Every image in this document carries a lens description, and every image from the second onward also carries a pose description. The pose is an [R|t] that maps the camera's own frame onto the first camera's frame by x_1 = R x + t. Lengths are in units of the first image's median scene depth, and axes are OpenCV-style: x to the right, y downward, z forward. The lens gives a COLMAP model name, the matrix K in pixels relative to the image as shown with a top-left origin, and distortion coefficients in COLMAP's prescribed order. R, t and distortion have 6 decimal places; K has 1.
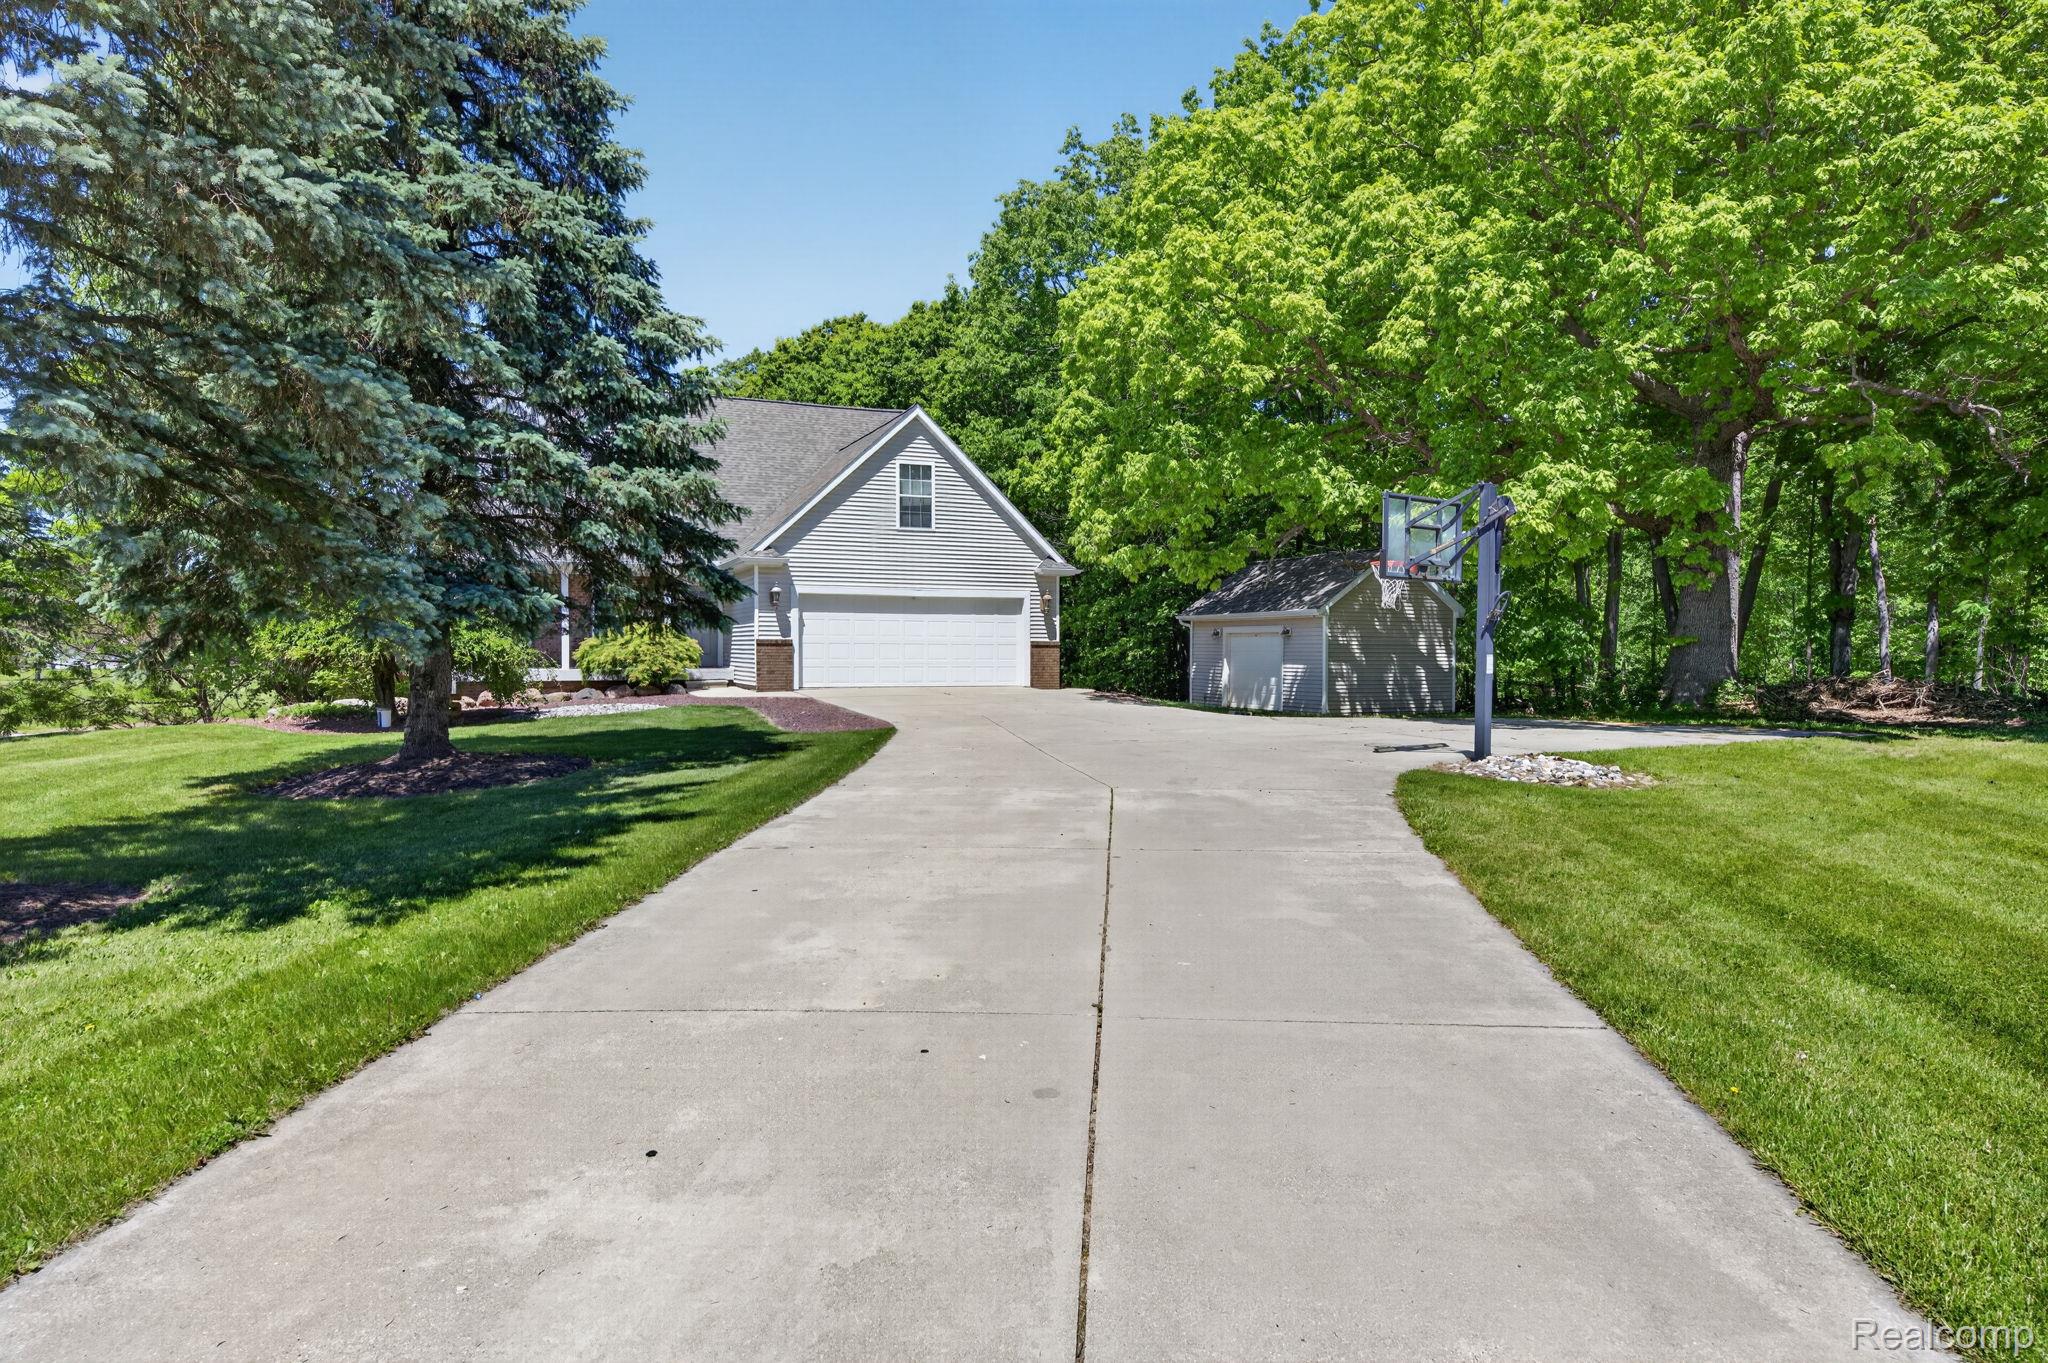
lens RADIAL K [[1125.6, 0, 1027.8], [0, 1125.6, 672.8], [0, 0, 1]] dist [0.003109, 0.000119]
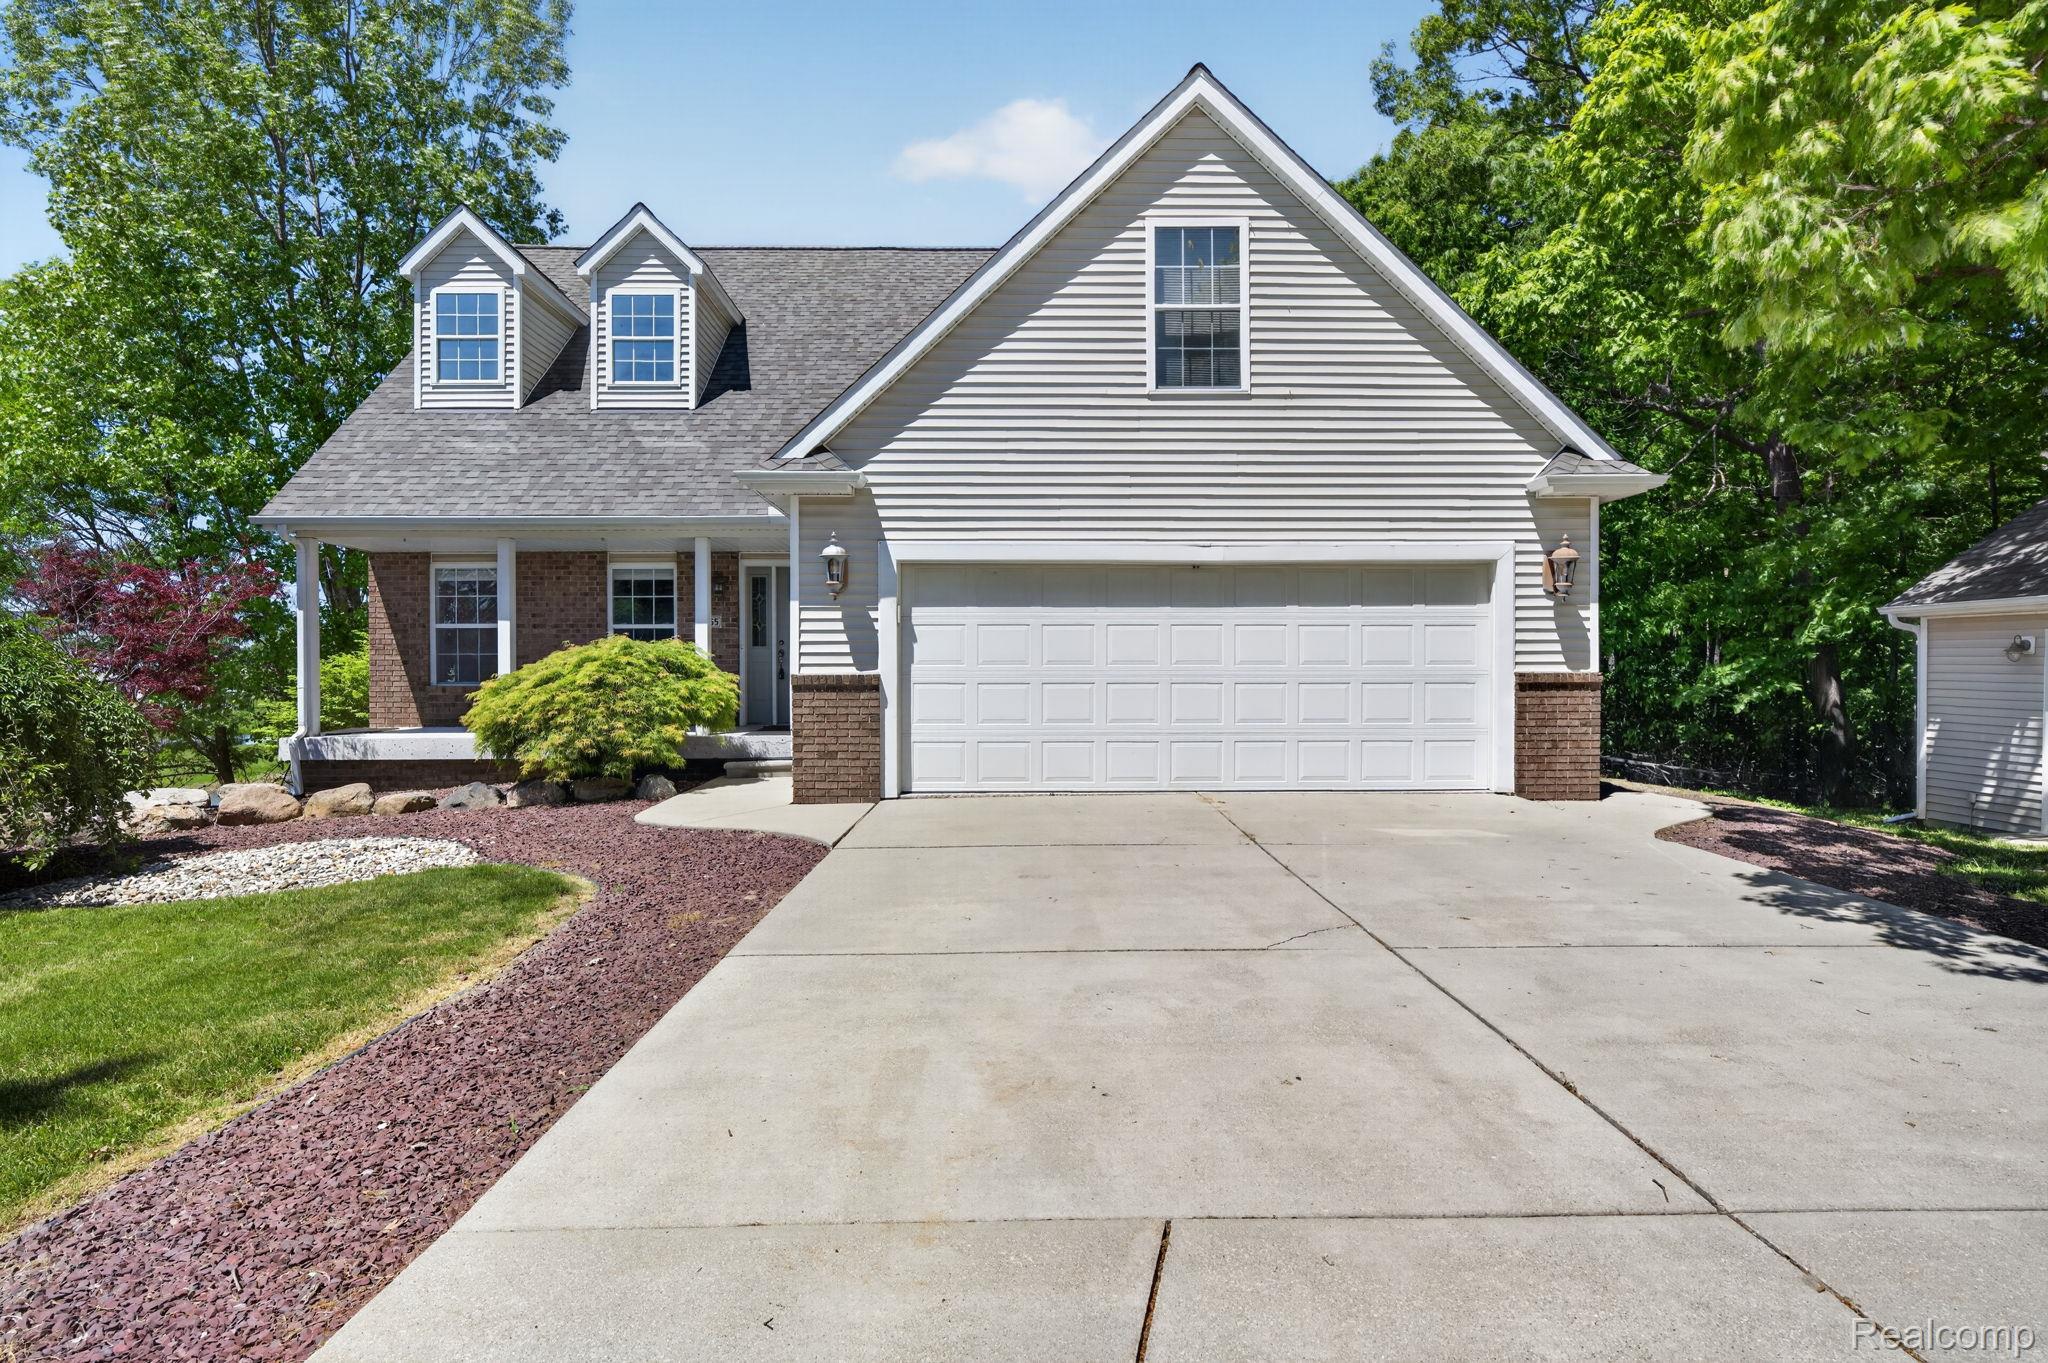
lens RADIAL K [[1125.6, 0, 1015.9], [0, 1125.6, 686.3], [0, 0, 1]] dist [0.003109, 0.000119]
pose [[0.919600, -0.001461, -0.392853, -0.003463], [-0.001961, 0.999964, -0.008310, -0.020926], [0.392850, 0.008412, 0.919564, 0.613507]]
